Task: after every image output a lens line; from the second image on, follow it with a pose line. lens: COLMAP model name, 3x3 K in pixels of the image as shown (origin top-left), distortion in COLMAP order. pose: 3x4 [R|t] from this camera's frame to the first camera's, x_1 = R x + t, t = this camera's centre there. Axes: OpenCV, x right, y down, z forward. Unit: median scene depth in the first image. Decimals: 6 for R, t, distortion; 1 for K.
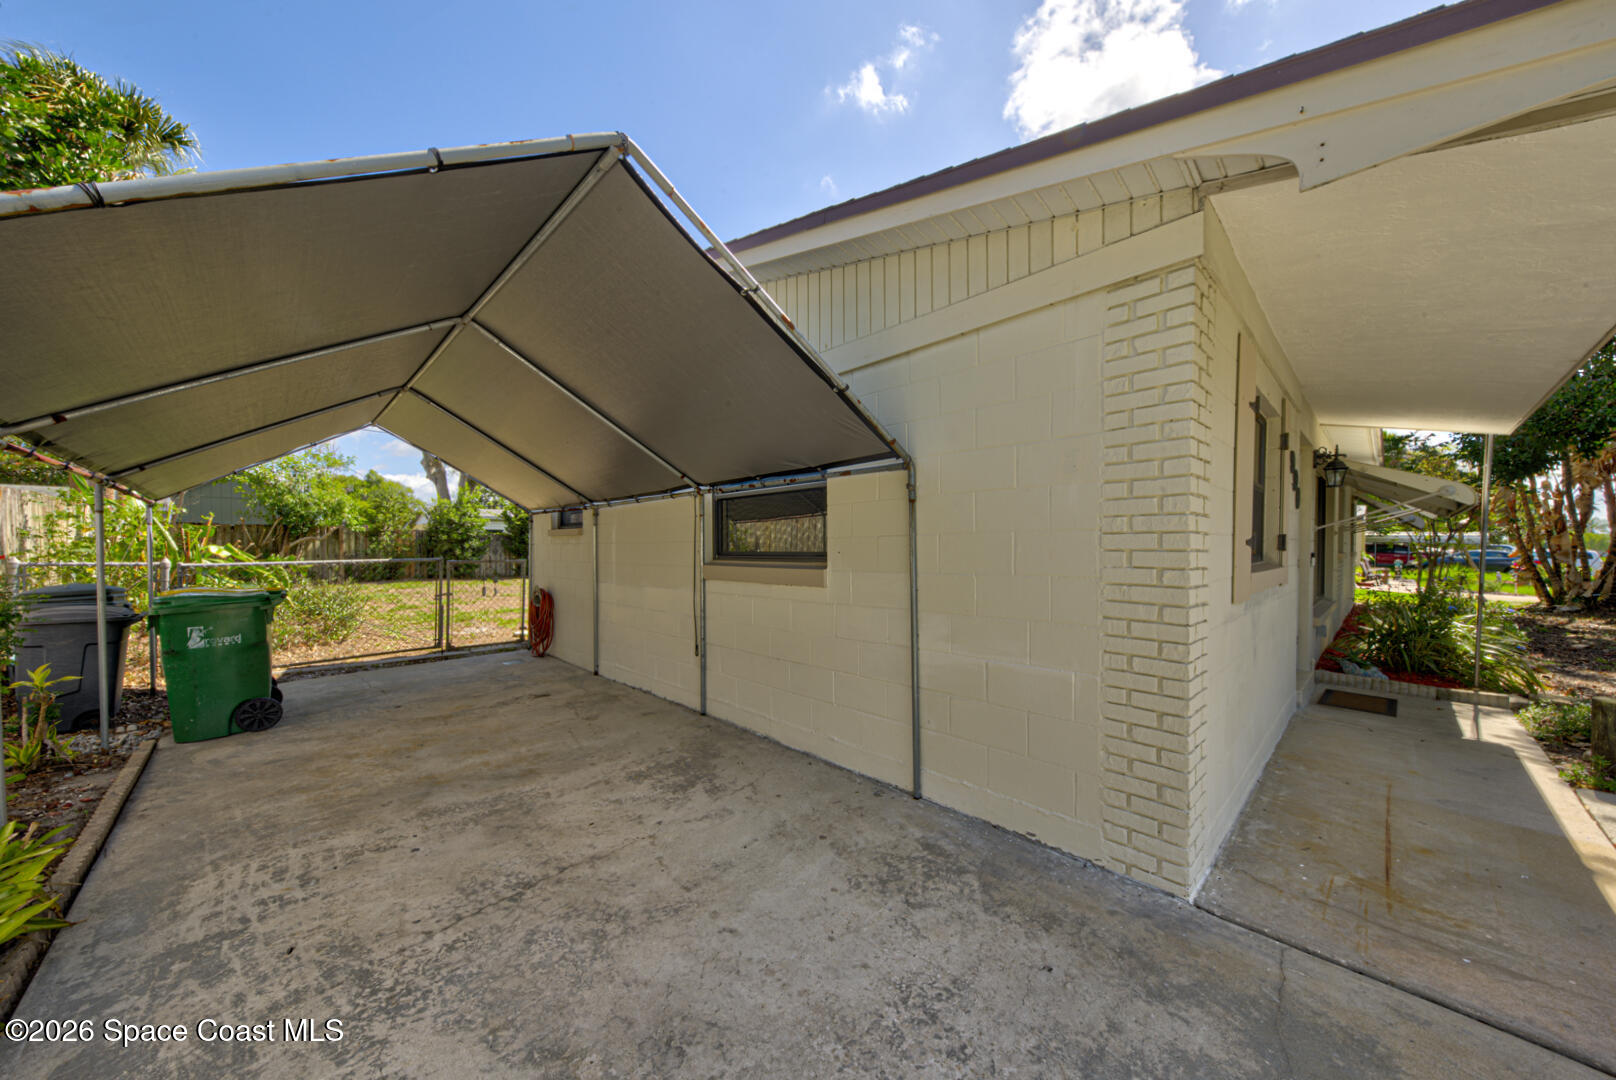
lens RADIAL K [[559.9, 0, 799.1], [0, 559.9, 548.9], [0, 0, 1]] dist [0.011736, -0.000131]
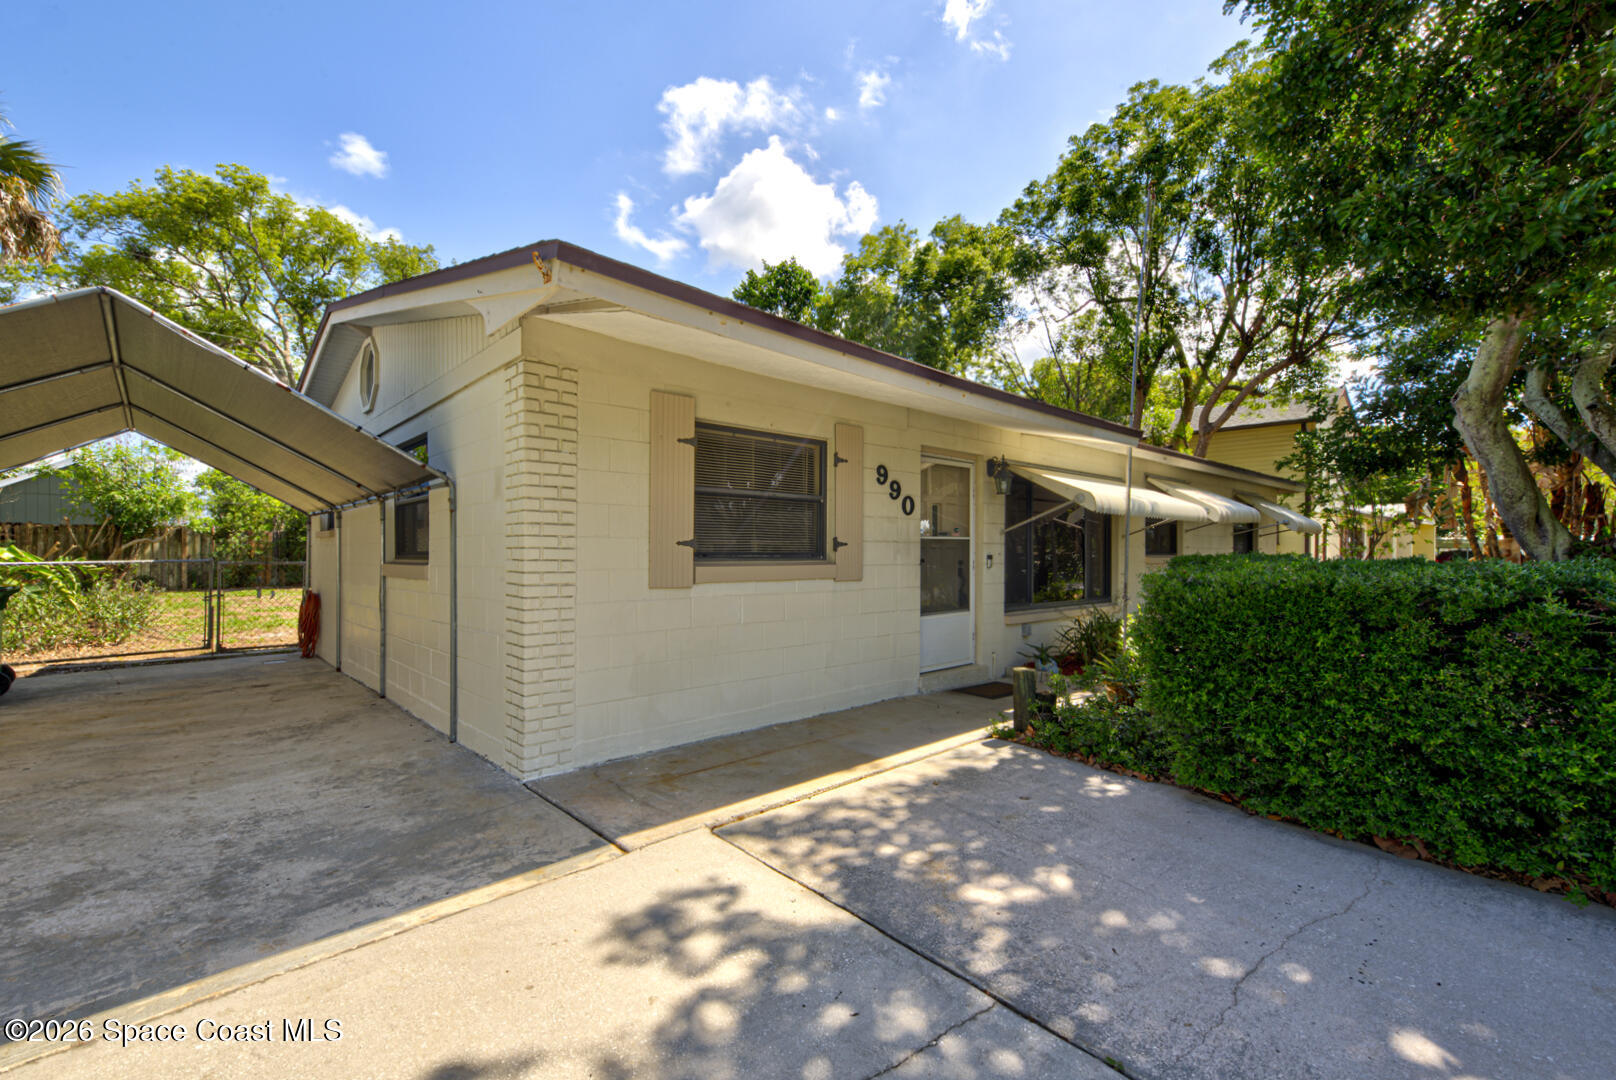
lens RADIAL K [[688.8, 0, 811.0], [0, 688.8, 542.8], [0, 0, 1]] dist [0.014668, -0.000011]
pose [[0.999978, 0.004199, 0.005126, 0.275777], [-0.004100, 0.999806, -0.019246, 0.003871], [-0.005206, 0.019225, 0.999802, -0.162244]]
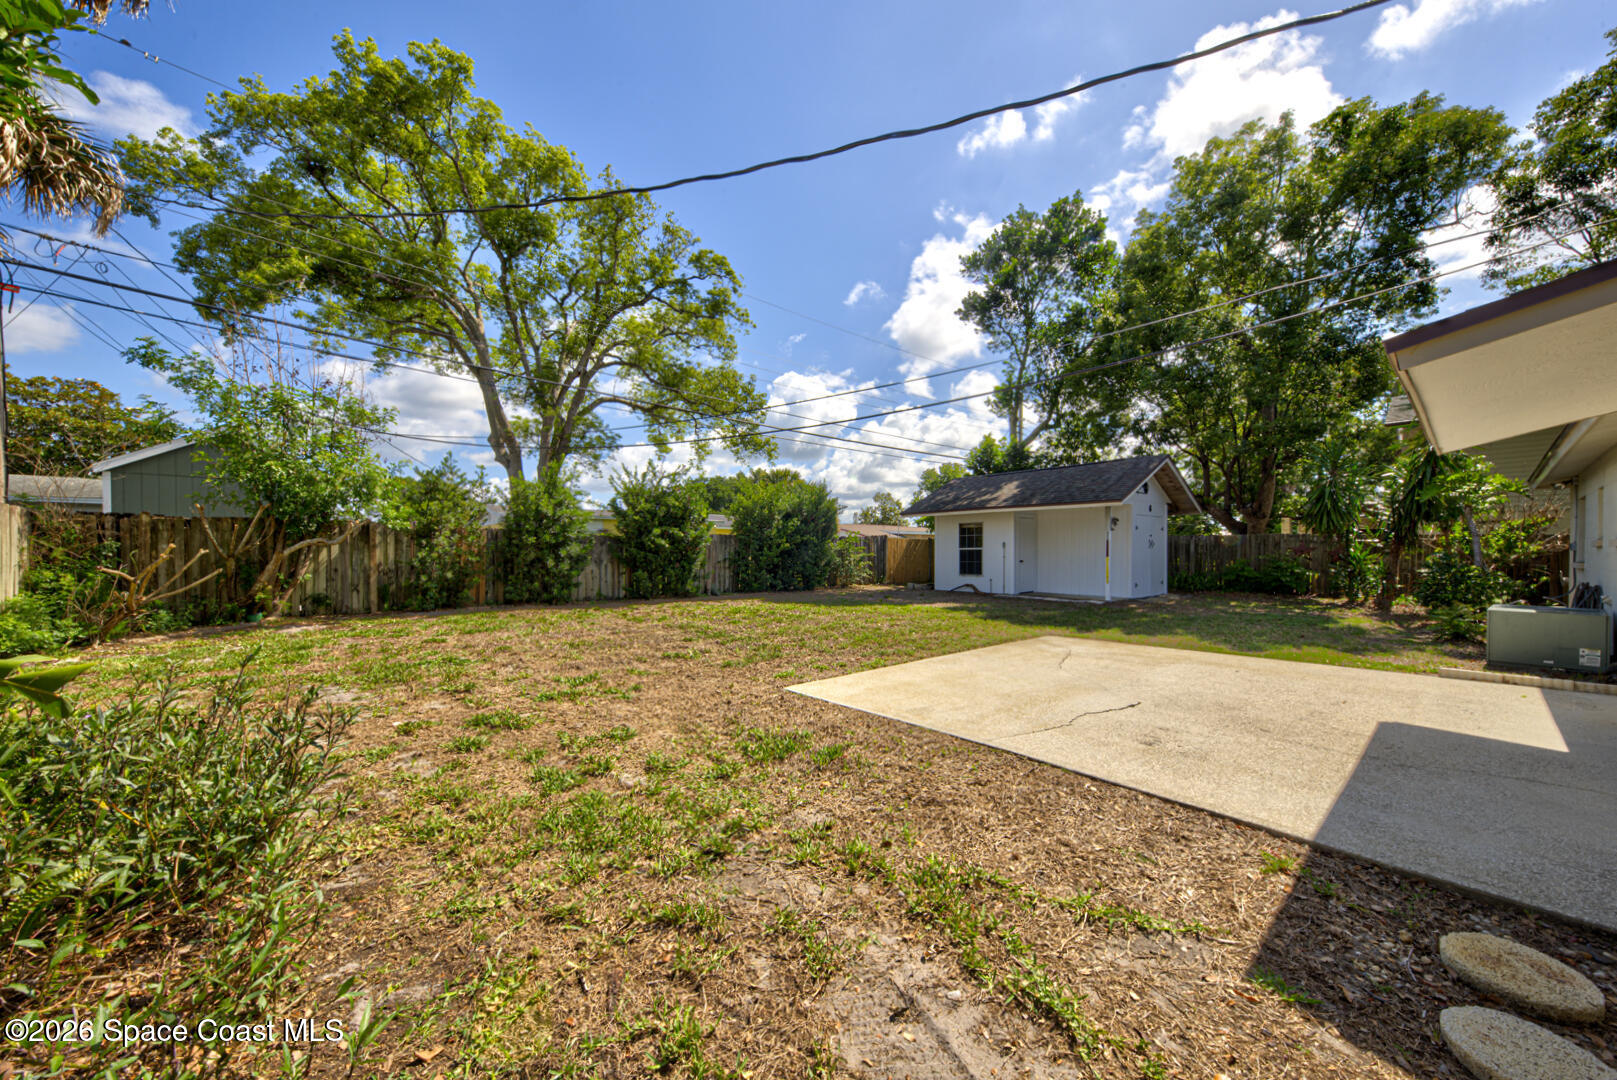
lens RADIAL K [[560.2, 0, 813.2], [0, 560.2, 543.2], [0, 0, 1]] dist [0.011736, -0.000131]
pose [[0.998921, 0.002729, -0.046368, -0.506735], [-0.003626, 0.999808, -0.019277, -0.010451], [0.046307, 0.019424, 0.998738, 0.681229]]
